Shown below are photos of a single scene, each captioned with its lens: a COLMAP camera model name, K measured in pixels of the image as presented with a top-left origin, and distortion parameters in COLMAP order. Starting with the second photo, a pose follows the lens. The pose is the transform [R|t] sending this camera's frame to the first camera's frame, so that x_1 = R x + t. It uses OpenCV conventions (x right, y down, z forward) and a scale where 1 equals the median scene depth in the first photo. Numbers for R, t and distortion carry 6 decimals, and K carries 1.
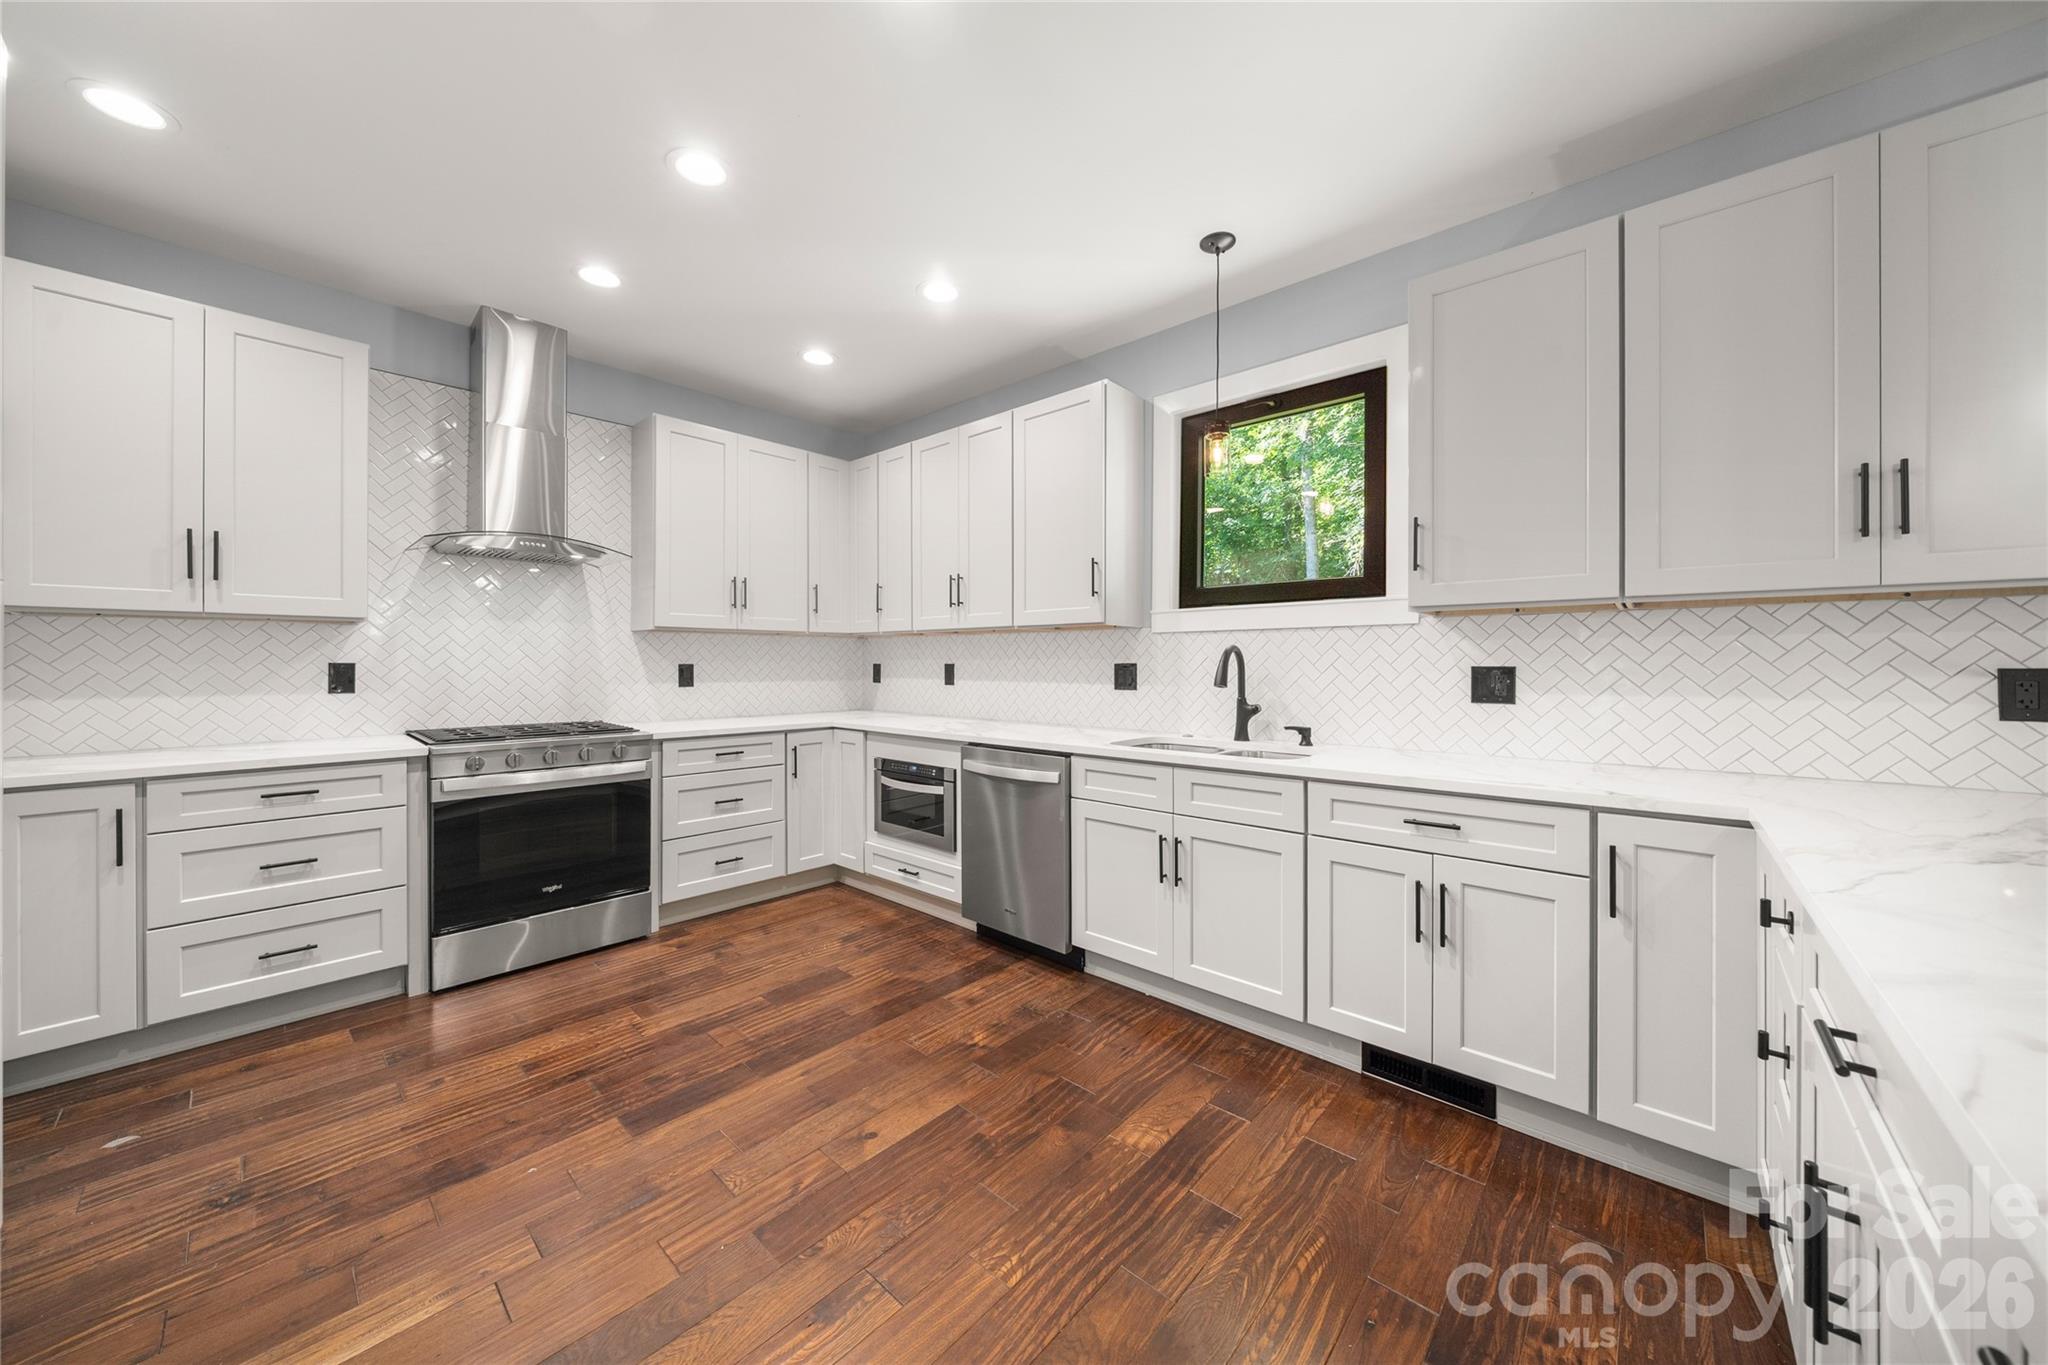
lens RADIAL K [[708.4, 0, 1034.6], [0, 708.4, 664.0], [0, 0, 1]] dist [-0.004617, -0.000241]
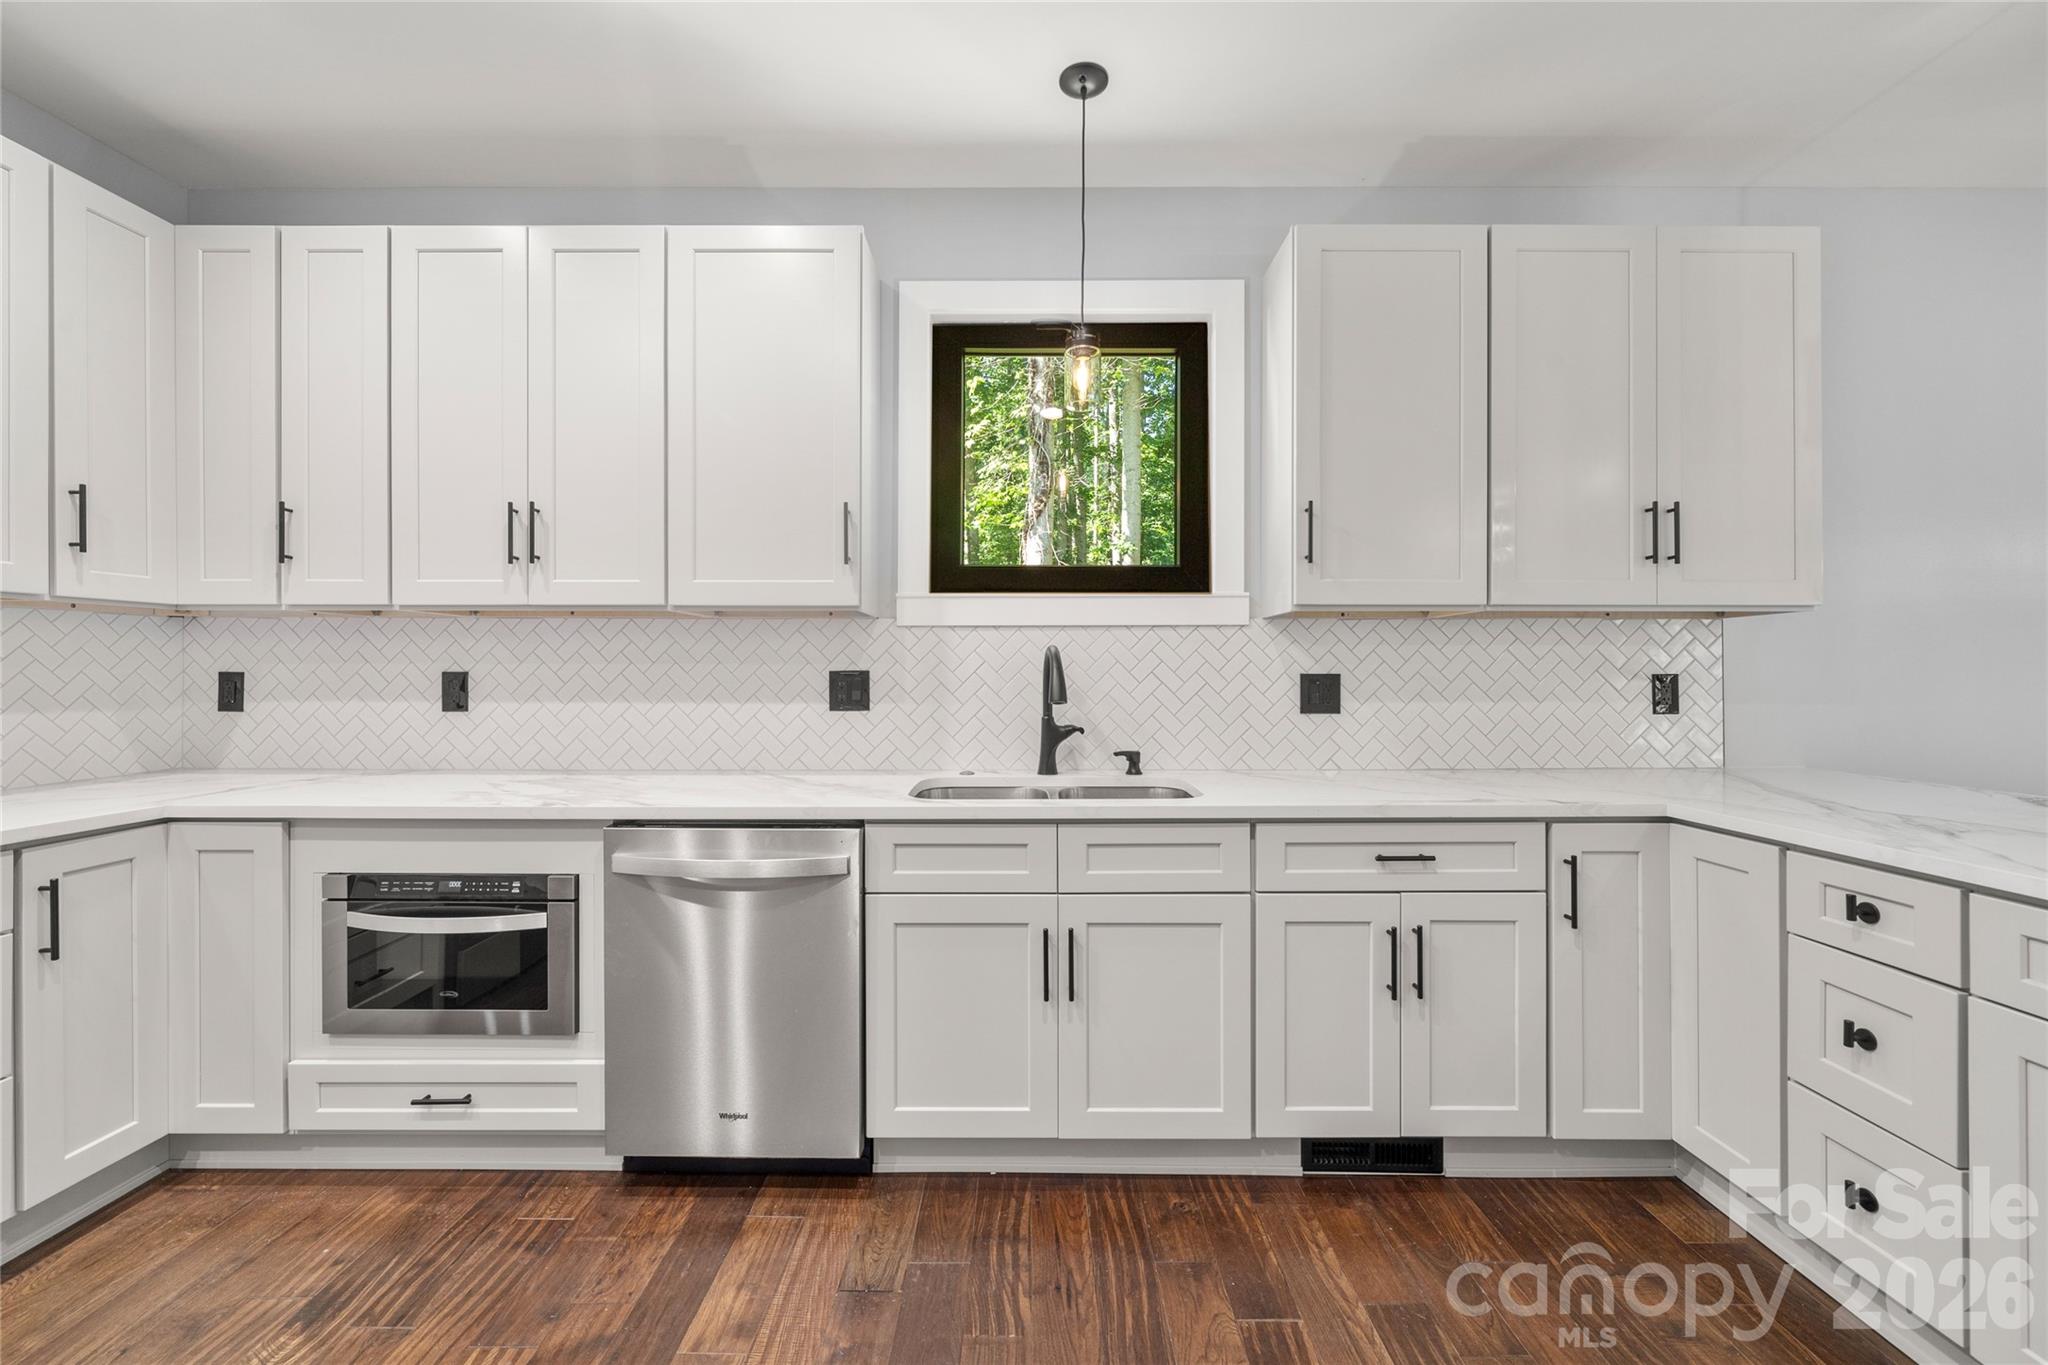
lens RADIAL K [[807.9, 0, 1027.2], [0, 807.9, 671.6], [0, 0, 1]] dist [-0.002072, 0.000485]
pose [[0.752235, -0.001140, 0.658894, -0.286079], [0.001399, 0.999999, 0.000133, 0.000091], [-0.658894, 0.000821, 0.752236, 0.379552]]
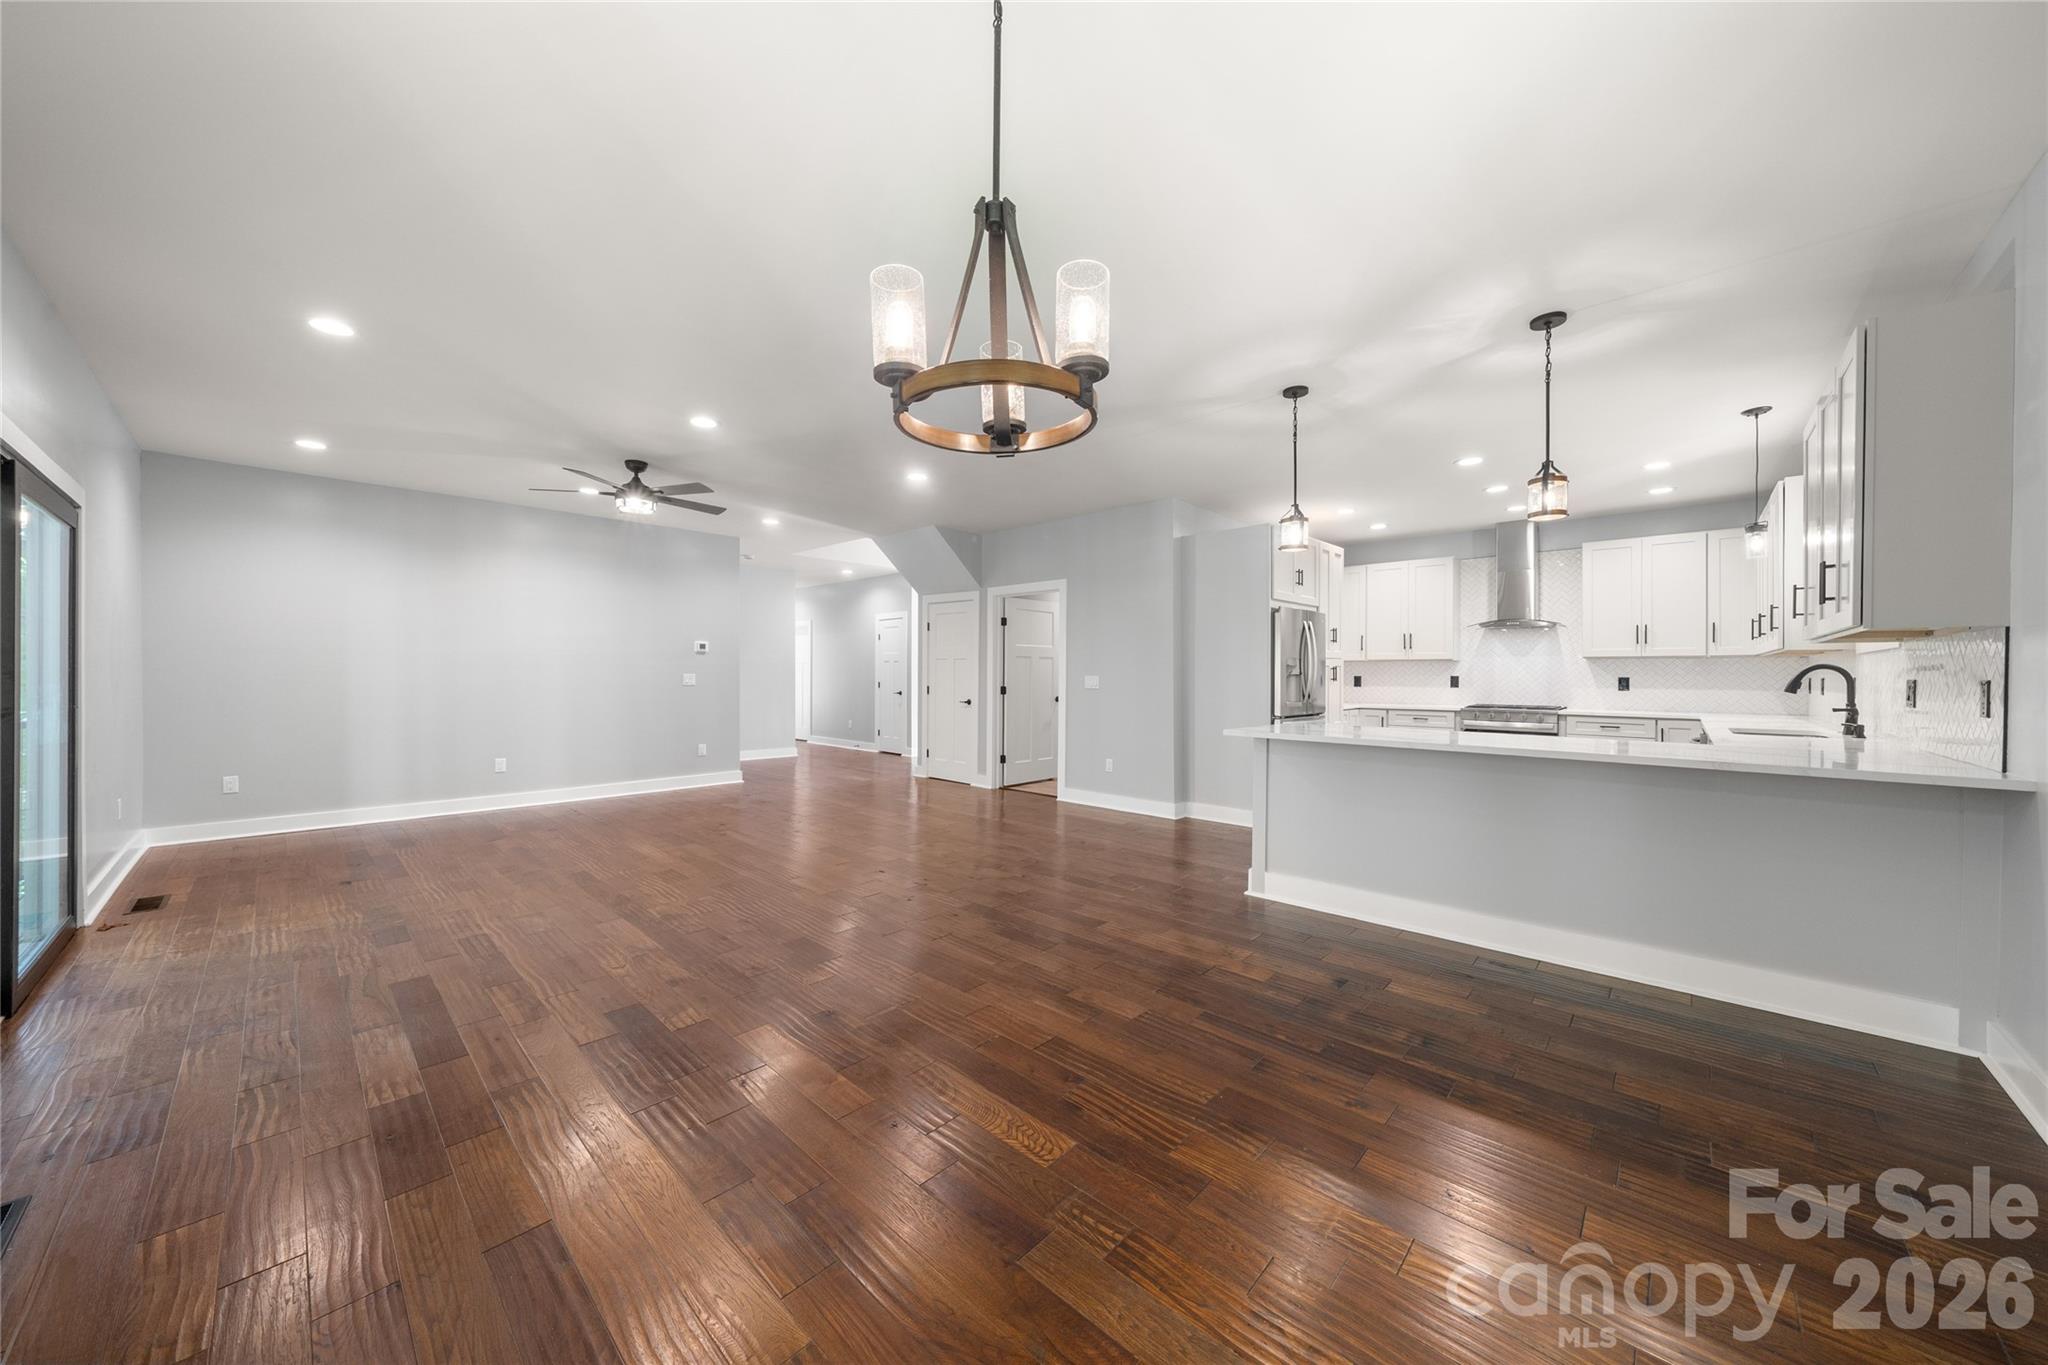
lens RADIAL K [[708.4, 0, 1023.6], [0, 708.4, 679.5], [0, 0, 1]] dist [-0.004617, -0.000241]
pose [[-0.040728, 0.003143, -0.999165, 1.960522], [-0.006989, 0.999970, 0.003430, 0.015227], [0.999146, 0.007122, -0.040705, -0.557260]]
